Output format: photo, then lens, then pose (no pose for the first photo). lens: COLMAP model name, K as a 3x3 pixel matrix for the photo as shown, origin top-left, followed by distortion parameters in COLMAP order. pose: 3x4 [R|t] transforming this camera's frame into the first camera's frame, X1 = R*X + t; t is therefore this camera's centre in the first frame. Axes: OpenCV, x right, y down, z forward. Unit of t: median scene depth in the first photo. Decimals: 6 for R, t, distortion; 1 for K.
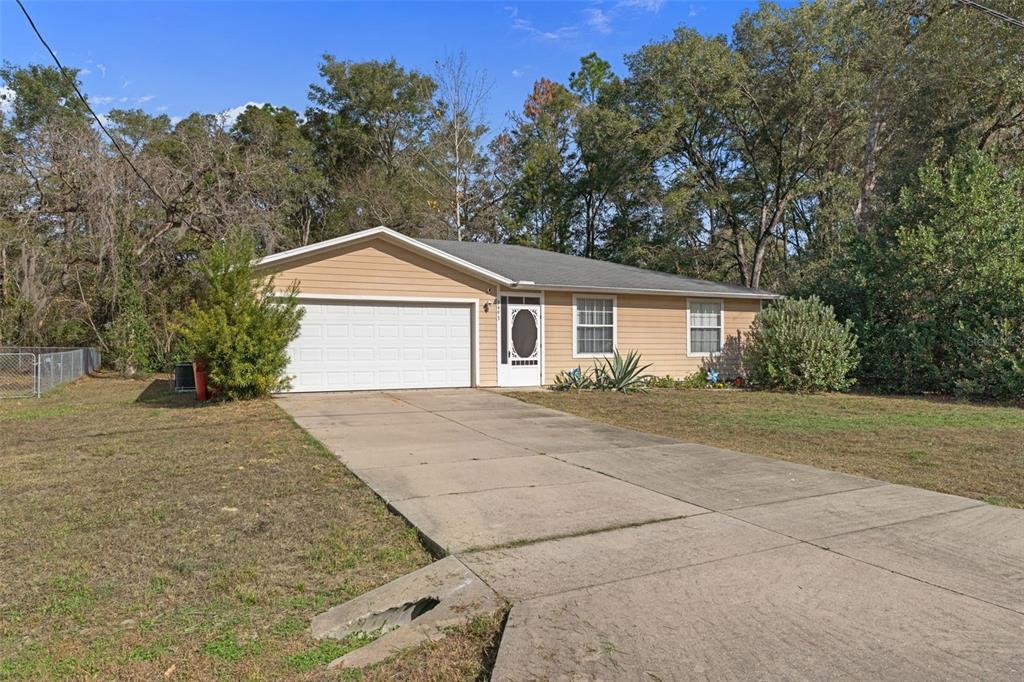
lens RADIAL K [[558.5, 0, 510.2], [0, 558.5, 339.0], [0, 0, 1]] dist [-0.001361, -0.000287]
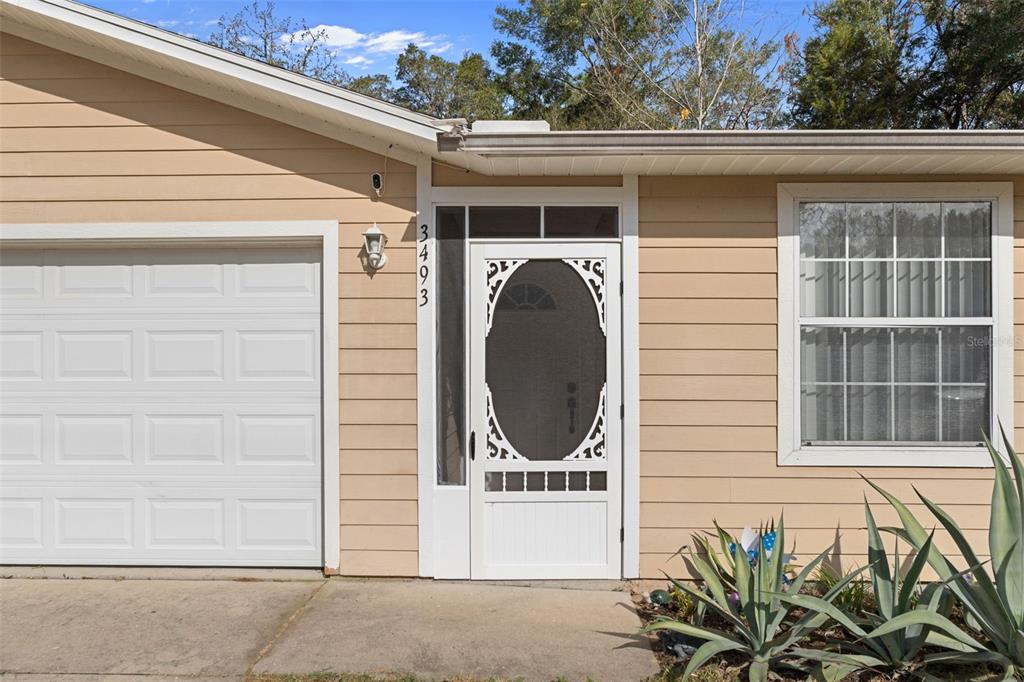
lens RADIAL K [[679.9, 0, 511.9], [0, 679.9, 362.3], [0, 0, 1]] dist [-0.002059, -0.000882]
pose [[0.903061, 0.001094, -0.429510, 0.136966], [0.002255, 0.999971, 0.007289, -0.010681], [0.429506, -0.007551, 0.903032, 0.723264]]
